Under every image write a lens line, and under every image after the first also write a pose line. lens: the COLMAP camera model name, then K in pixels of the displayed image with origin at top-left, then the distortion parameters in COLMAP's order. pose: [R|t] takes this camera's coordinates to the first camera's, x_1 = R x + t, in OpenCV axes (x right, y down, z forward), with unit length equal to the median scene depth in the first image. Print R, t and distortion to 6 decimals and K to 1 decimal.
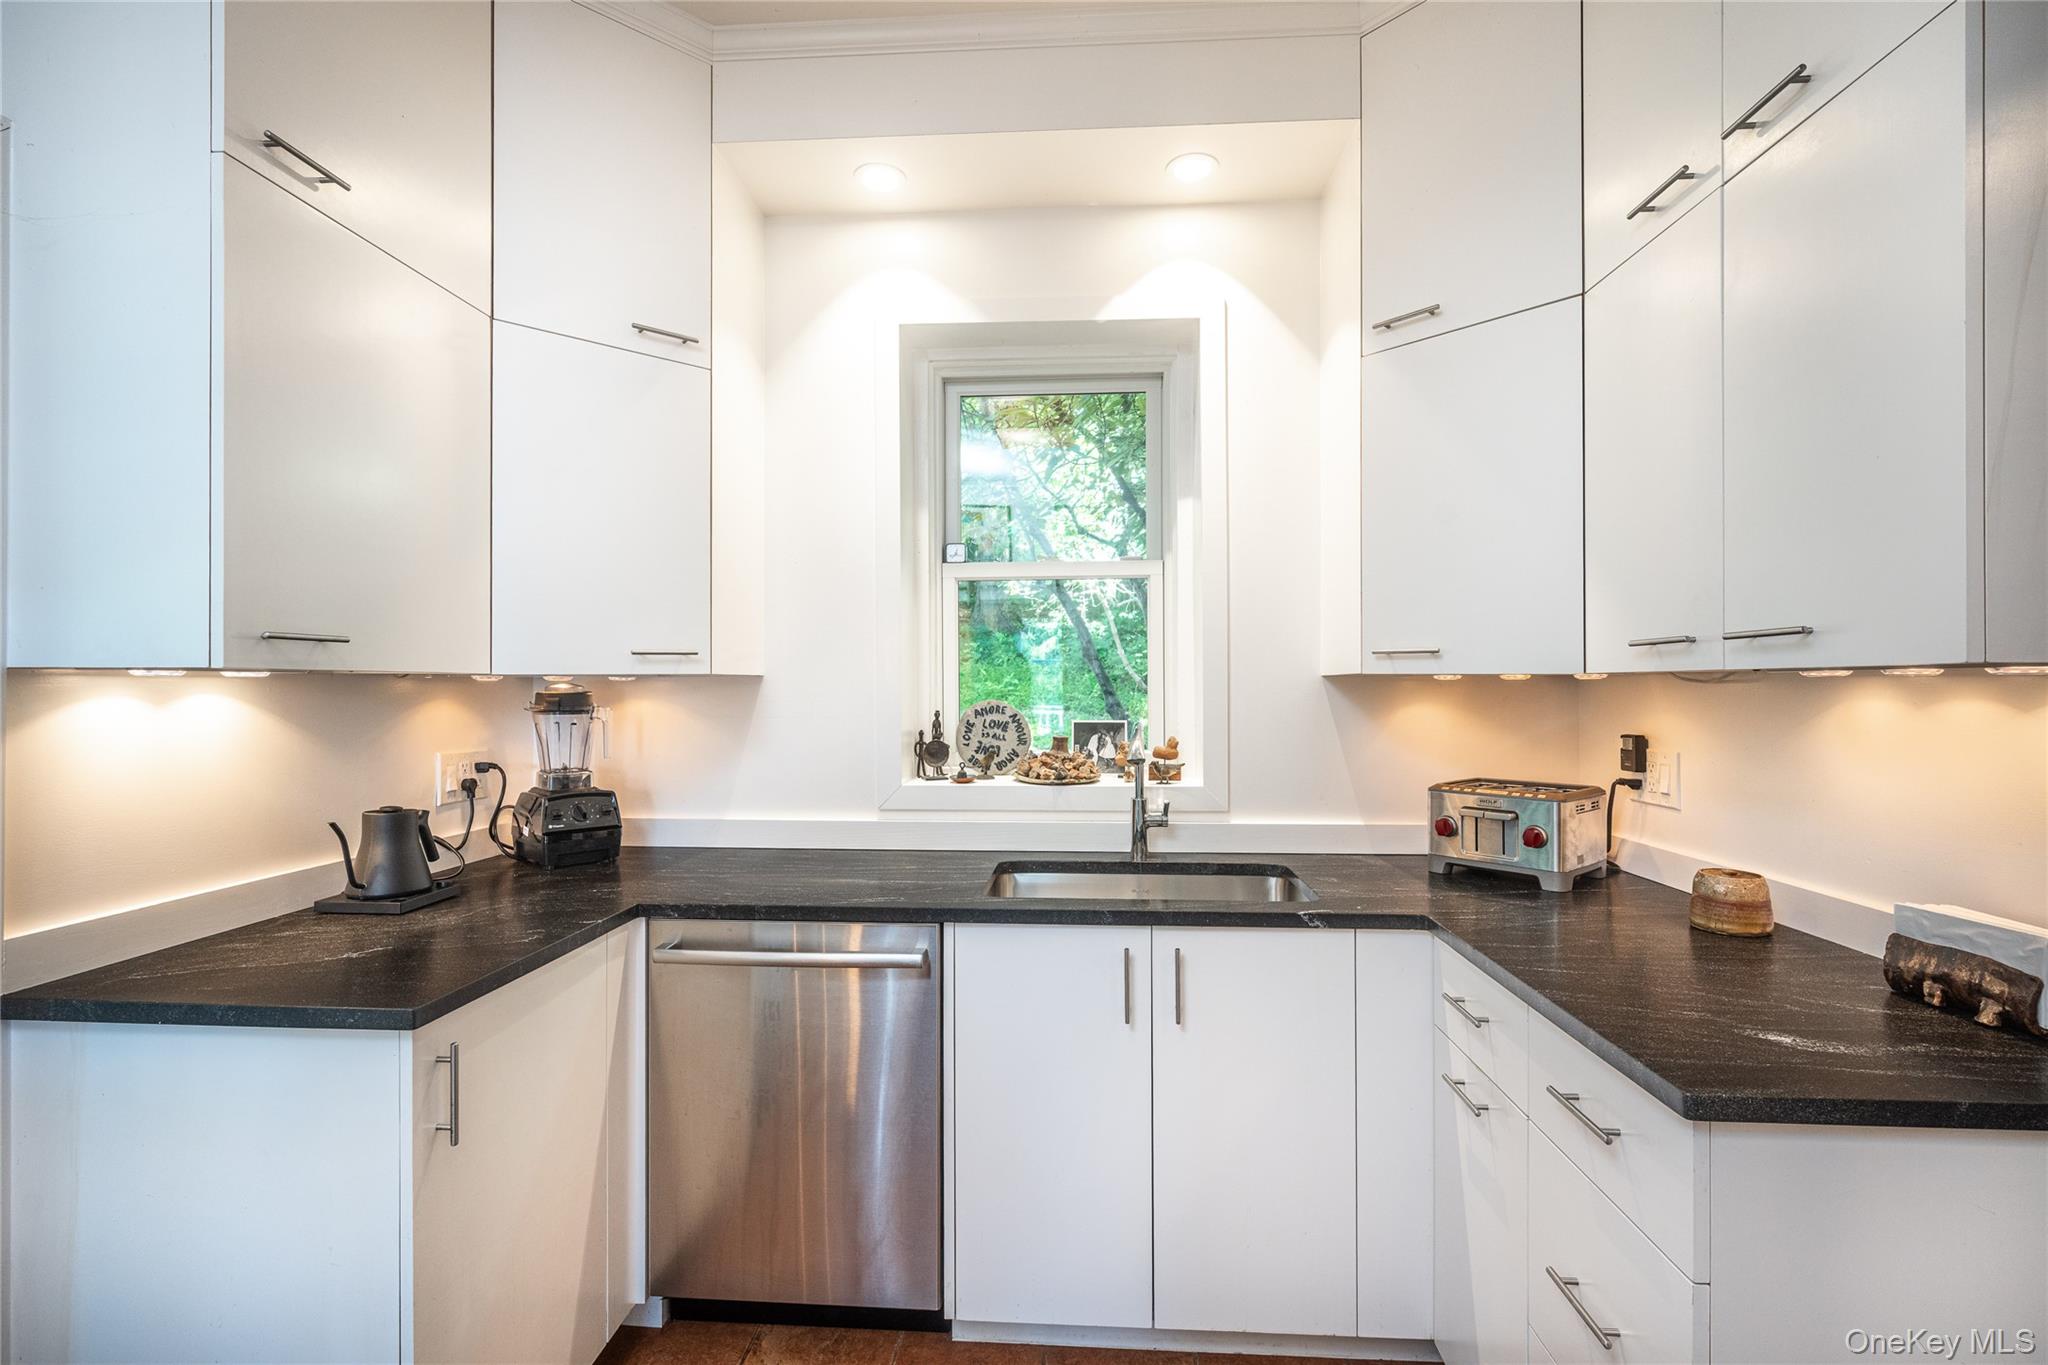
lens RADIAL K [[1105.1, 0, 1021.0], [0, 1105.1, 693.7], [0, 0, 1]] dist [-0.001641, 0.000690]
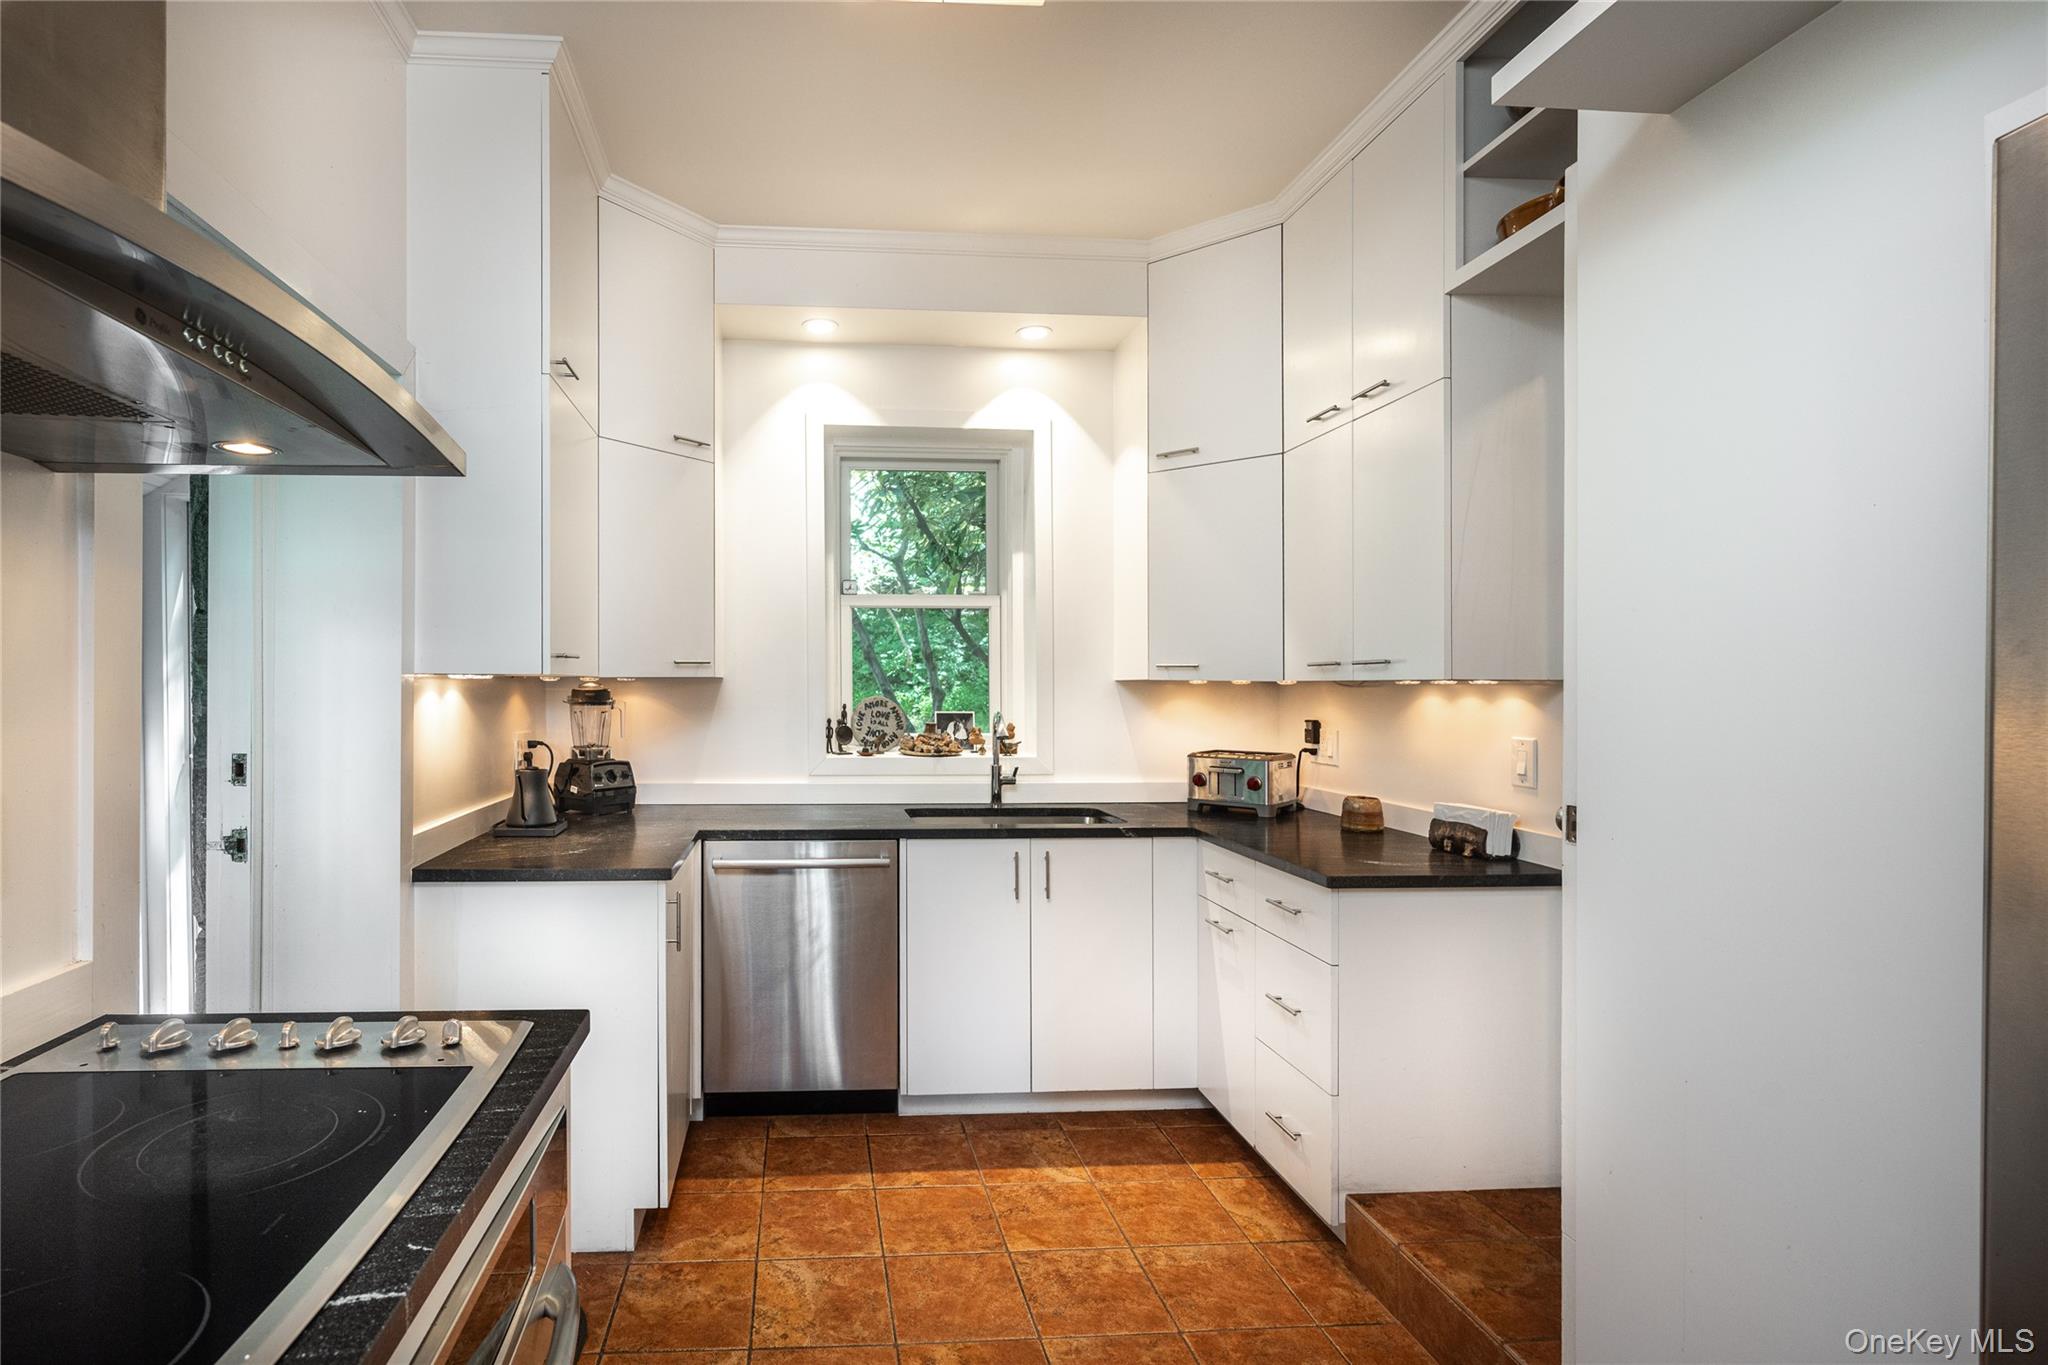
lens RADIAL K [[880.0, 0, 1024.0], [0, 880.0, 682.5], [0, 0, 1]] dist [-0.000269, 0.000428]
pose [[0.982722, 0.006509, 0.184974, -0.085374], [-0.004483, 0.999925, -0.011369, 0.000194], [-0.185034, 0.010343, 0.982678, -0.164579]]
